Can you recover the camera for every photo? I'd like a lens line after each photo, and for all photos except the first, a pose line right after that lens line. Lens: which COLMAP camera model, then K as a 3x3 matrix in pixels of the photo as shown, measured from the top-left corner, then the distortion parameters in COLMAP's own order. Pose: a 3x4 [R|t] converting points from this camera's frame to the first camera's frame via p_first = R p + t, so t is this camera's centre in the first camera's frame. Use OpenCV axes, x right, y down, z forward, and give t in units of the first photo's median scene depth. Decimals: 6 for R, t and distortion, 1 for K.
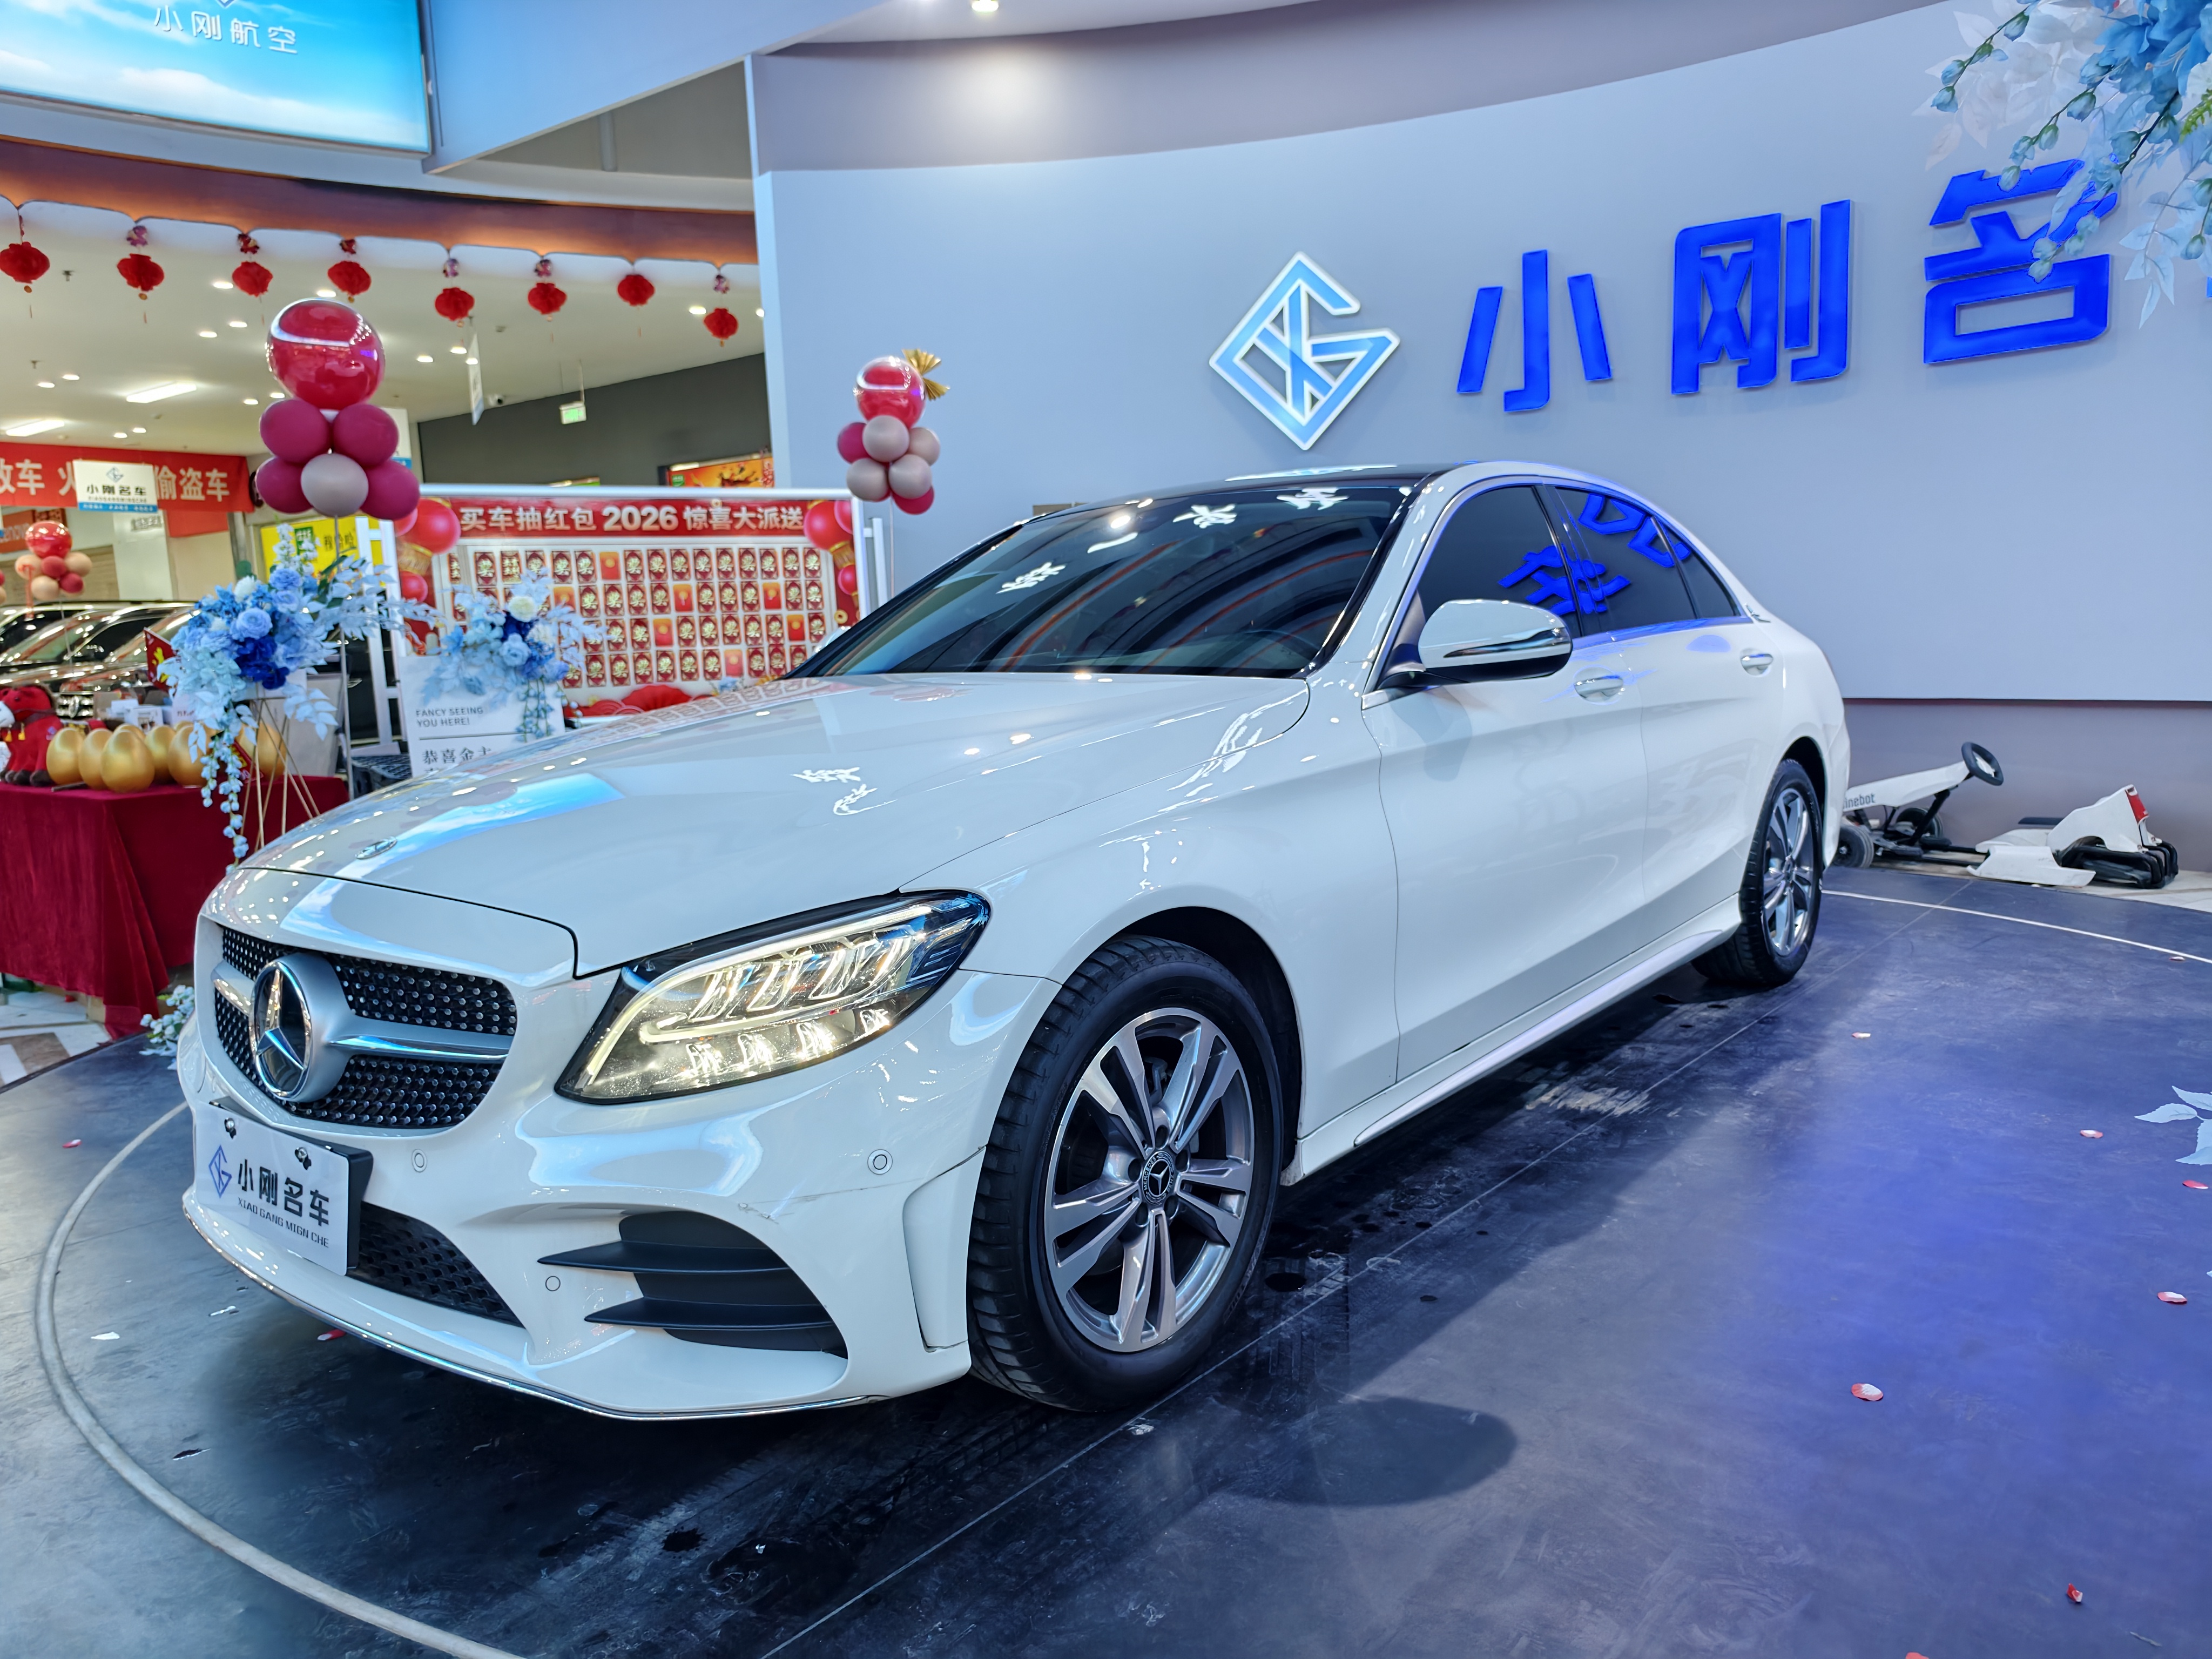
lens RADIAL K [[1585.3, 0, 1106.0], [0, 1585.3, 829.5], [0, 0, 1]] dist [0.008646, 0.008062]
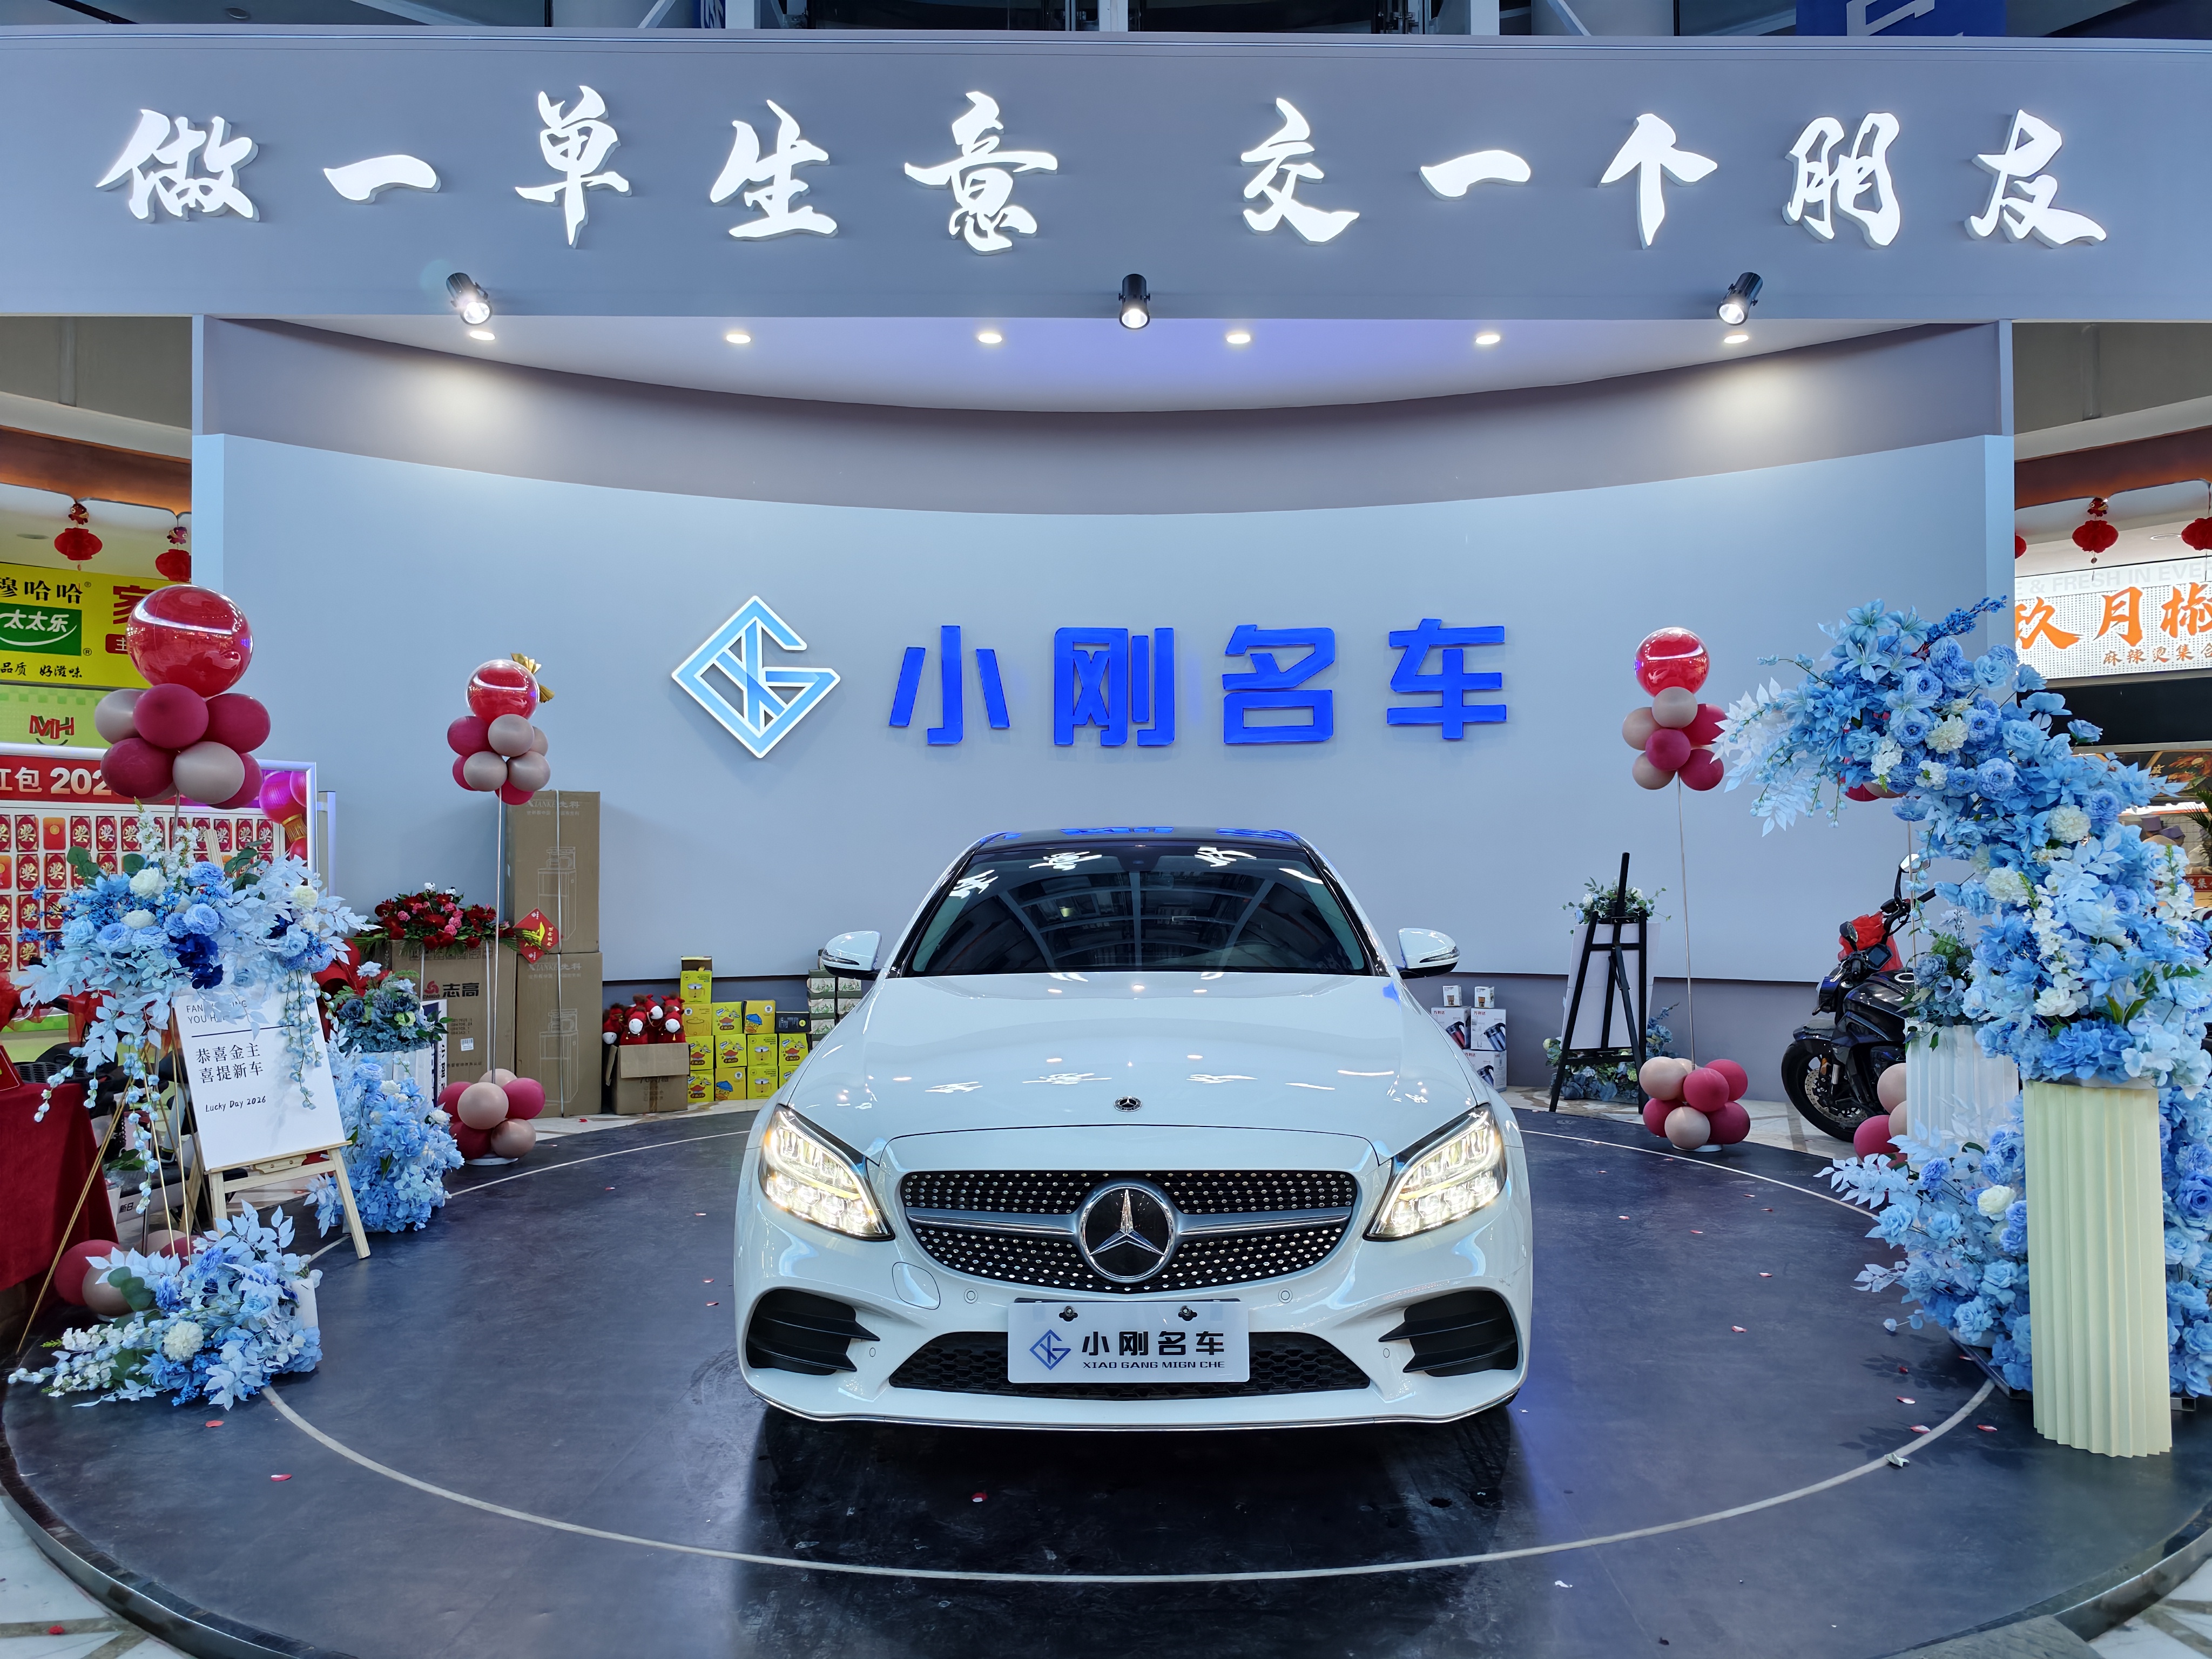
lens RADIAL K [[1571.5, 0, 1155.8], [0, 1571.5, 810.6], [0, 0, 1]] dist [-0.003605, -0.003413]
pose [[0.779224, 0.054910, 0.624335, -0.392644], [0.055679, 0.986151, -0.156223, -0.008740], [-0.624267, 0.156495, 0.765376, -0.052614]]
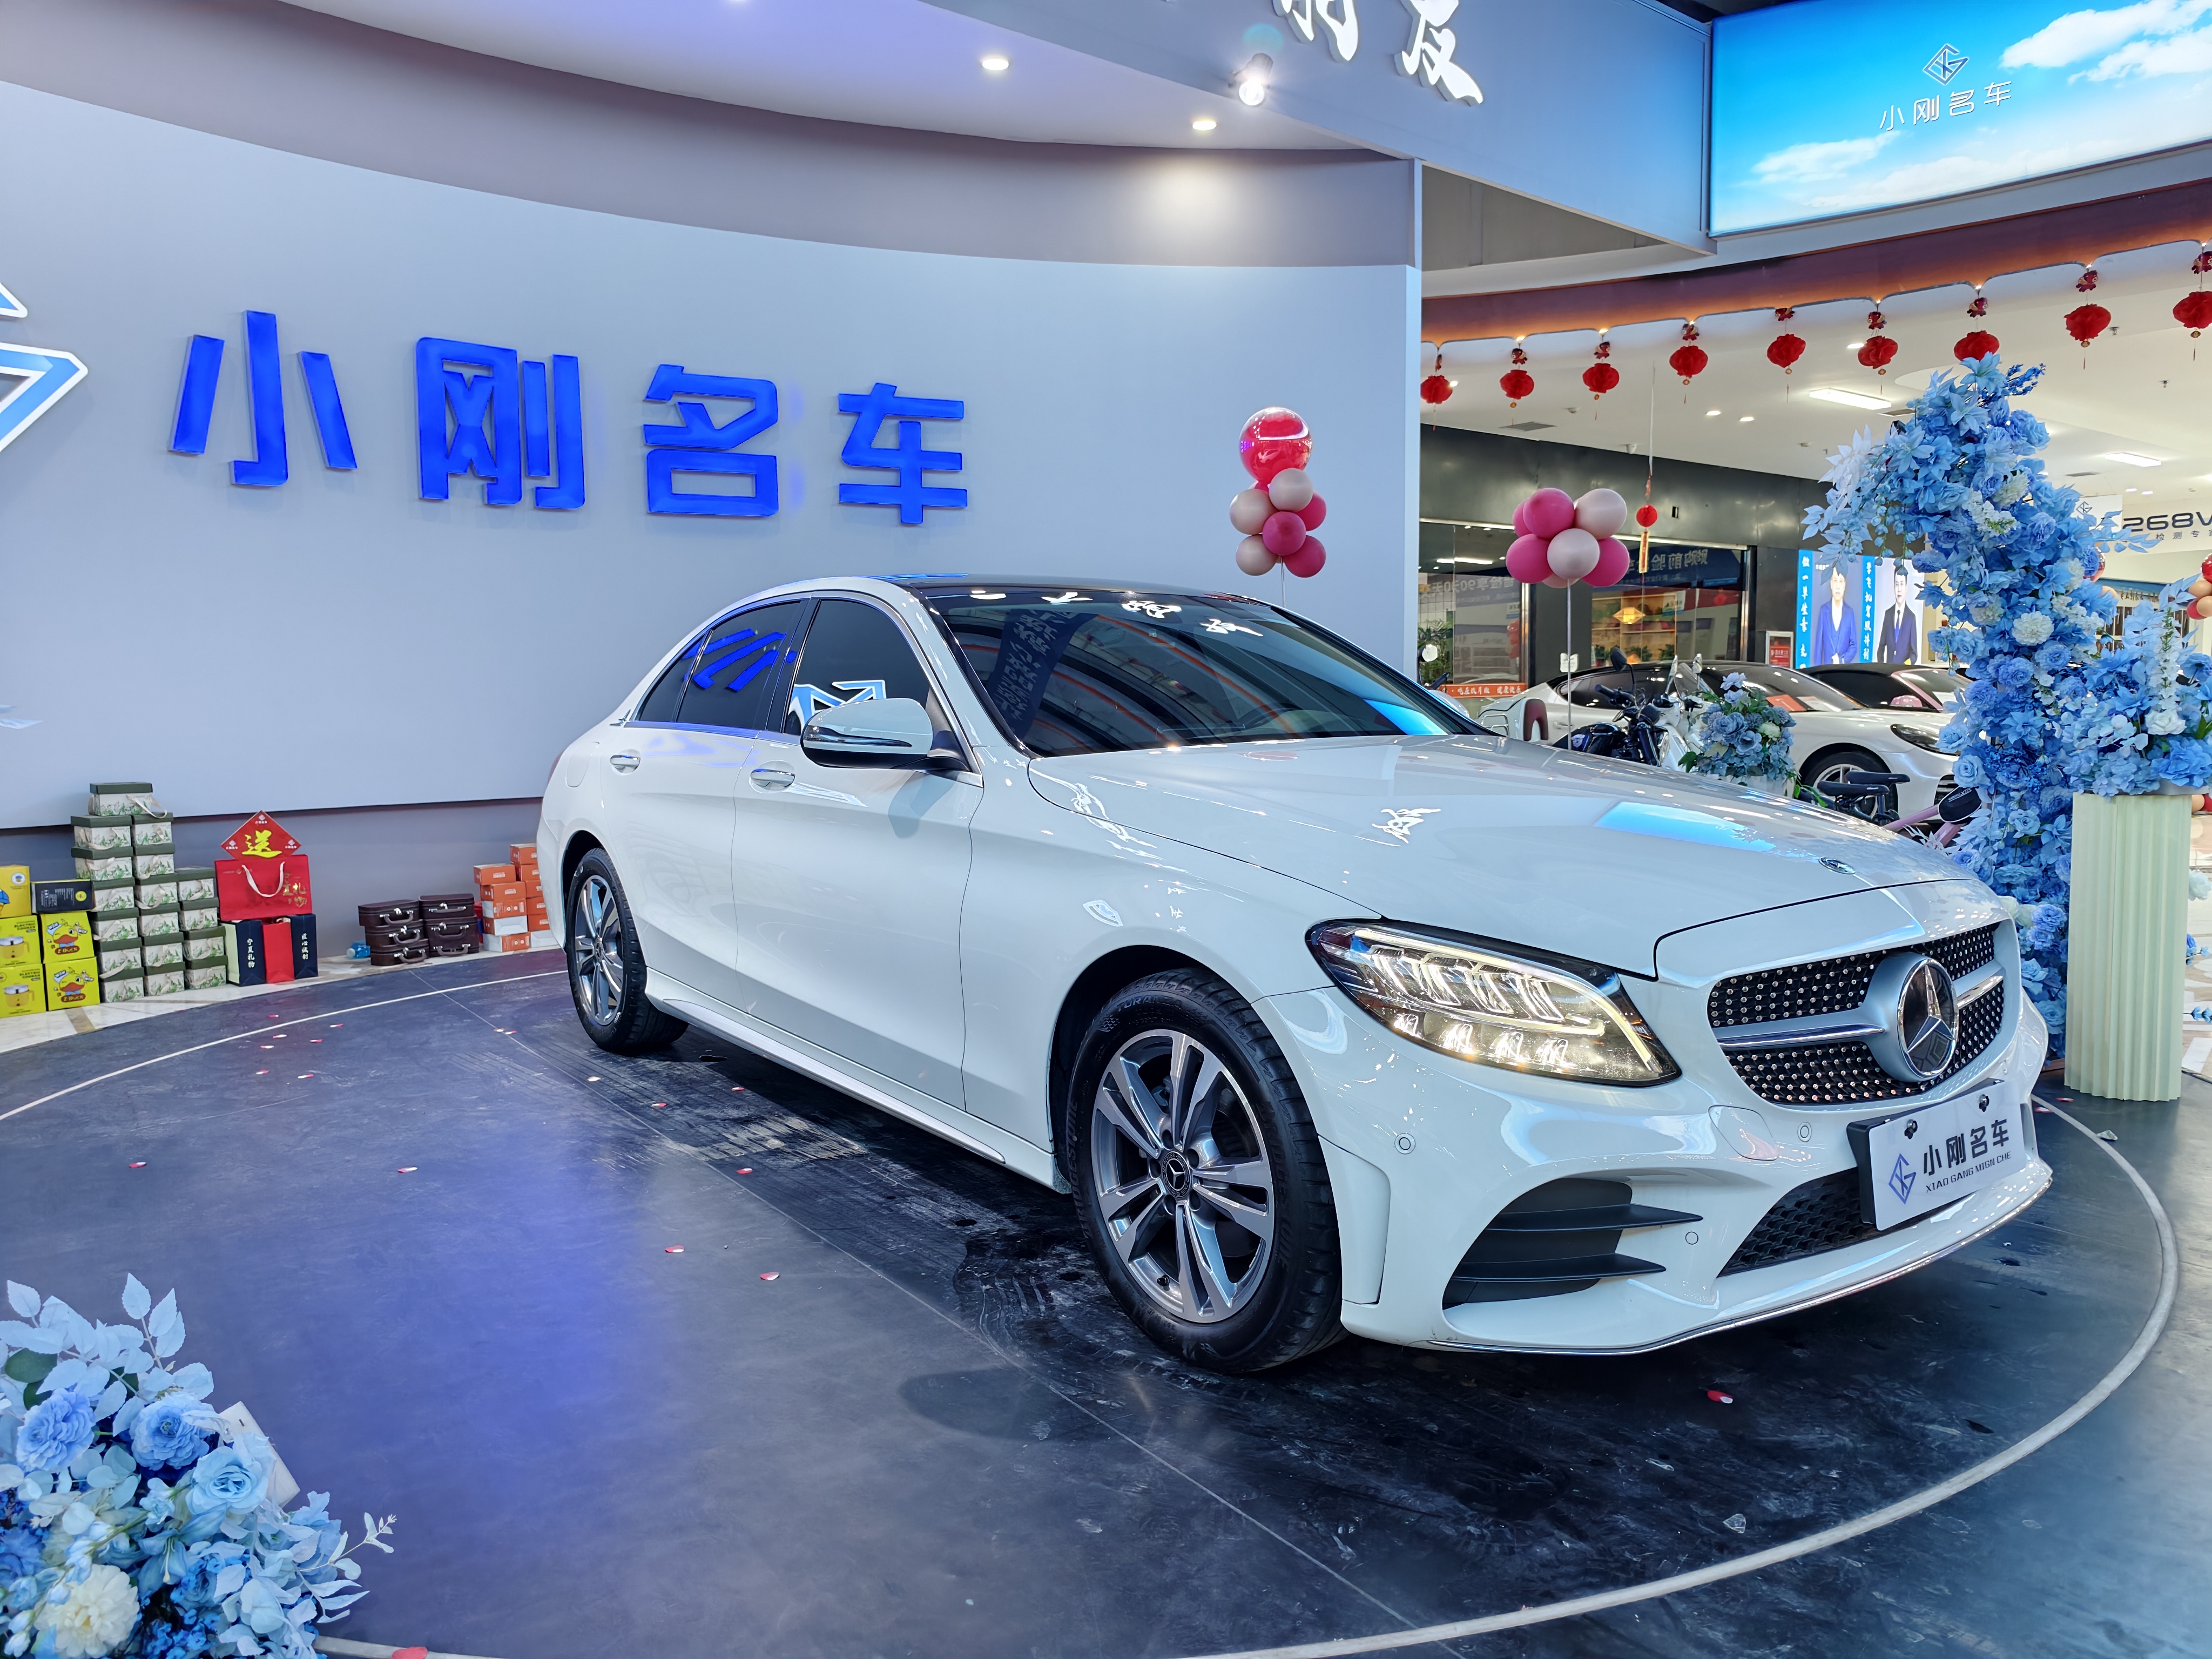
lens RADIAL K [[1571.5, 0, 1155.8], [0, 1571.5, 810.6], [0, 0, 1]] dist [-0.003605, -0.003413]
pose [[0.226482, -0.035045, 0.973385, -0.486956], [0.128472, 0.991696, 0.005812, -0.029305], [-0.965506, 0.123737, 0.229103, 0.358616]]
